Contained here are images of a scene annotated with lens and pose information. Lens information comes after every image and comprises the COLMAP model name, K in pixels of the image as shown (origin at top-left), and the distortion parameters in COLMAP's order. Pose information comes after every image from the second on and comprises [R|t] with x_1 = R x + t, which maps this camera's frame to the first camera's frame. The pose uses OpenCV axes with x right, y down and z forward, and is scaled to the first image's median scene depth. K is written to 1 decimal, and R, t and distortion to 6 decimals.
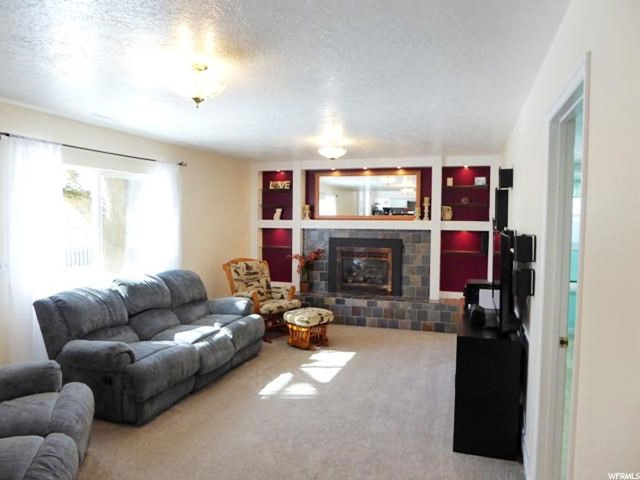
lens RADIAL K [[457.2, 0, 320.0], [0, 457.2, 240.0], [0, 0, 1]] dist [-0.051450, -0.001868]
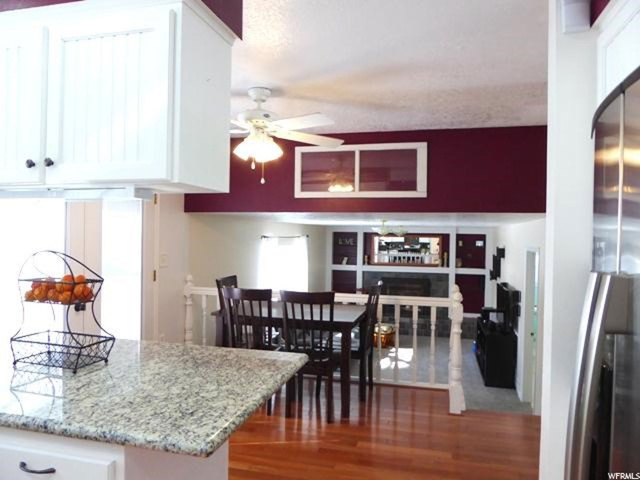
lens RADIAL K [[460.3, 0, 320.0], [0, 460.3, 240.0], [0, 0, 1]] dist [-0.068723, 0.000289]
pose [[0.997571, 0.007565, 0.069242, -0.314619], [-0.004946, 0.999269, -0.037907, -0.076391], [-0.069478, 0.037472, 0.996879, -0.558376]]
